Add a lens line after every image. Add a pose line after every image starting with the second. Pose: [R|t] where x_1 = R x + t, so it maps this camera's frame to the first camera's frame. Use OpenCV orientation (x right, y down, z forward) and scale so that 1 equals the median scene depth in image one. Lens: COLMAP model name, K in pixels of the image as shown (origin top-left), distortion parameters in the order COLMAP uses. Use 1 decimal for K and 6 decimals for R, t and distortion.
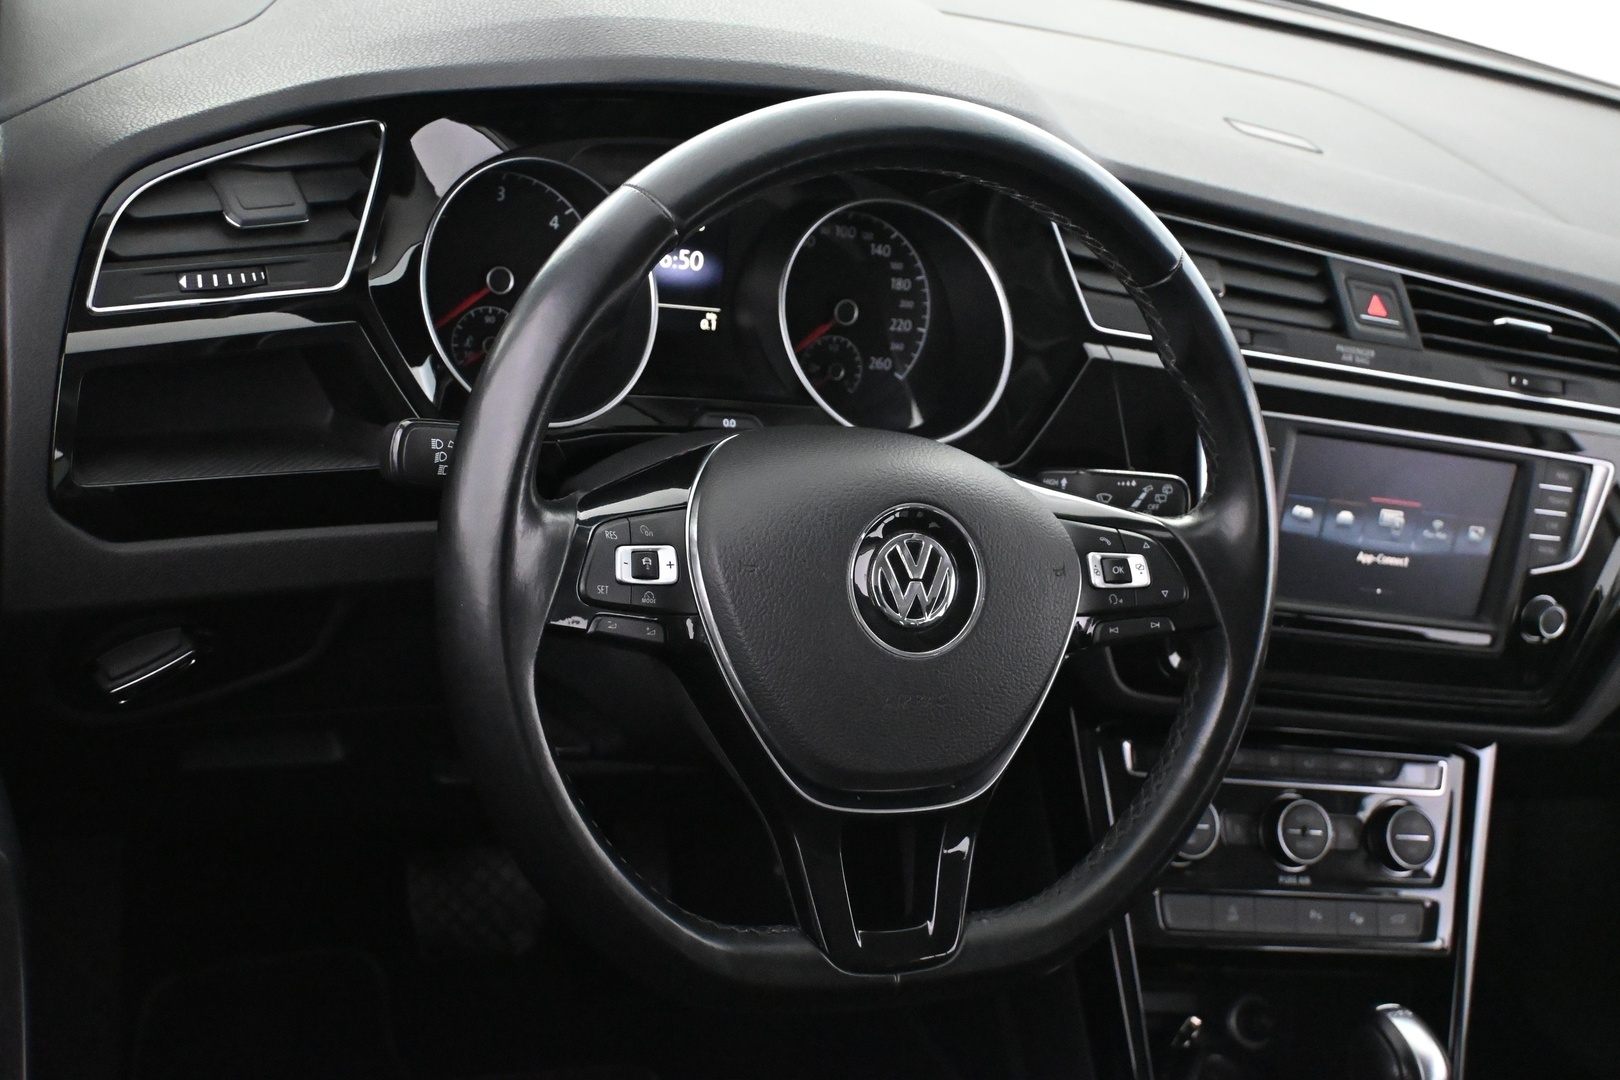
lens RADIAL K [[2522.0, 0, 810.0], [0, 2522.0, 540.0], [0, 0, 1]] dist [-0.005135, -0.020555]
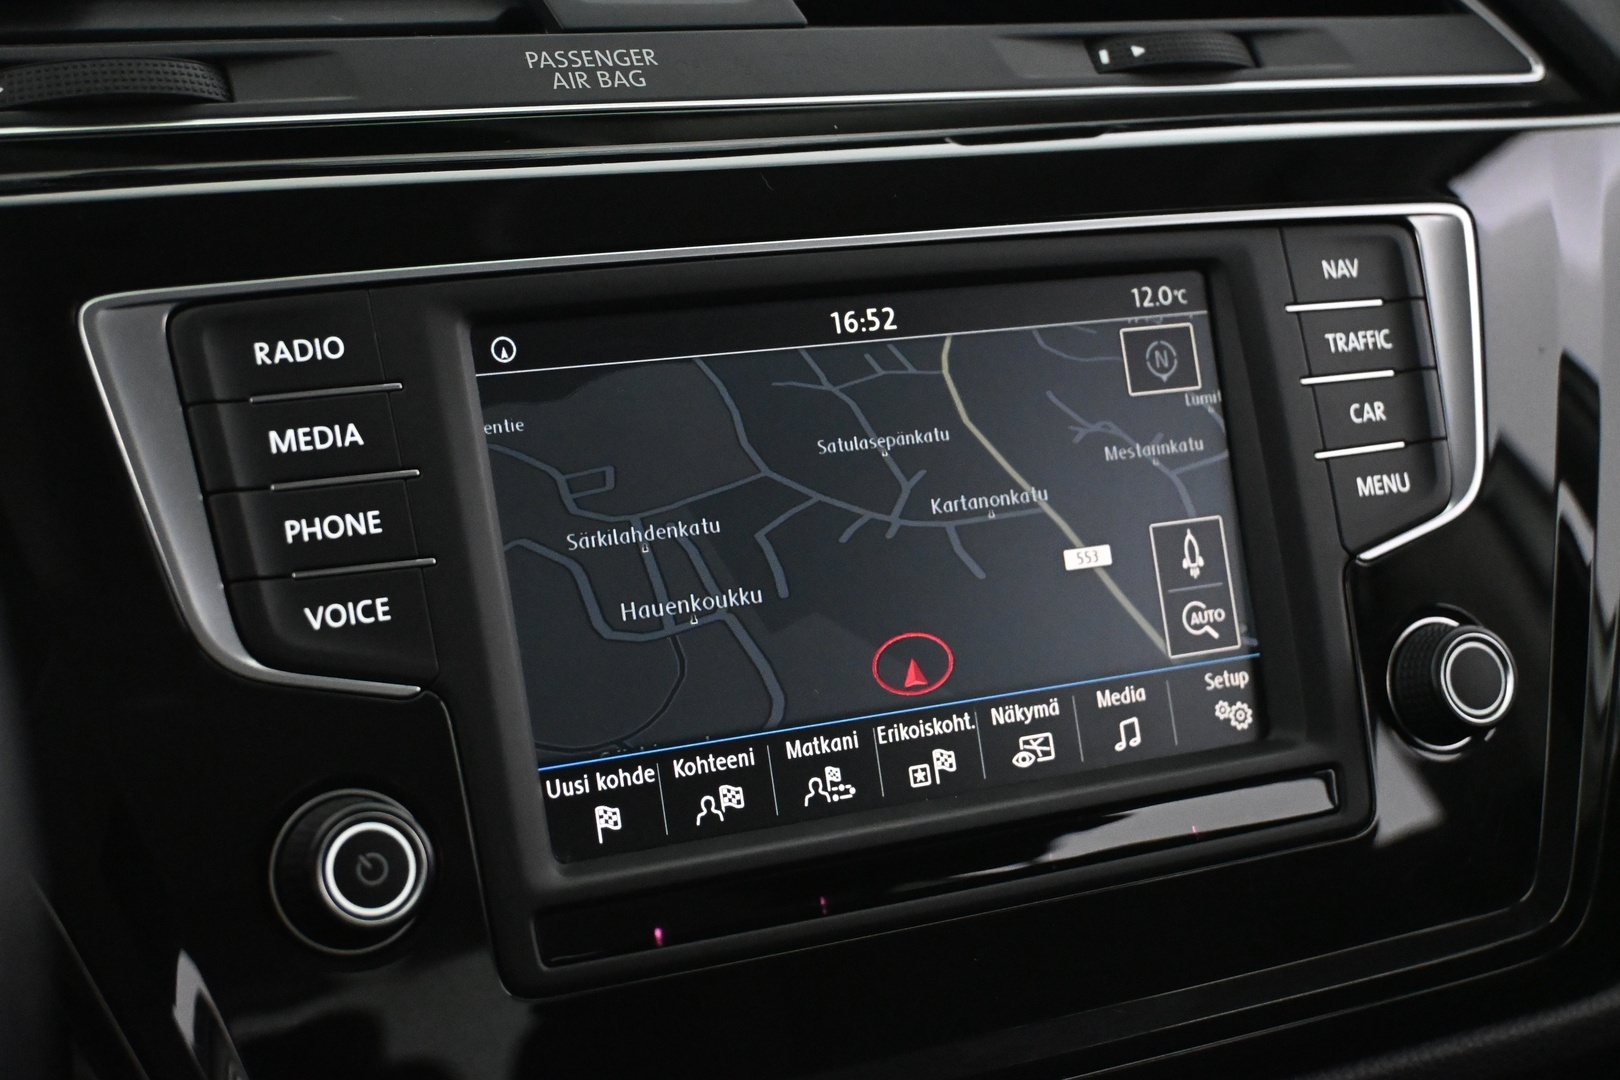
lens RADIAL K [[2617.7, 0, 810.0], [0, 2617.7, 540.0], [0, 0, 1]] dist [0.014585, 0.011635]
pose [[0.943963, -0.316646, 0.093113, 0.185367], [0.329511, 0.920288, -0.210934, 0.060013], [-0.018899, 0.229796, 0.973055, 0.662364]]
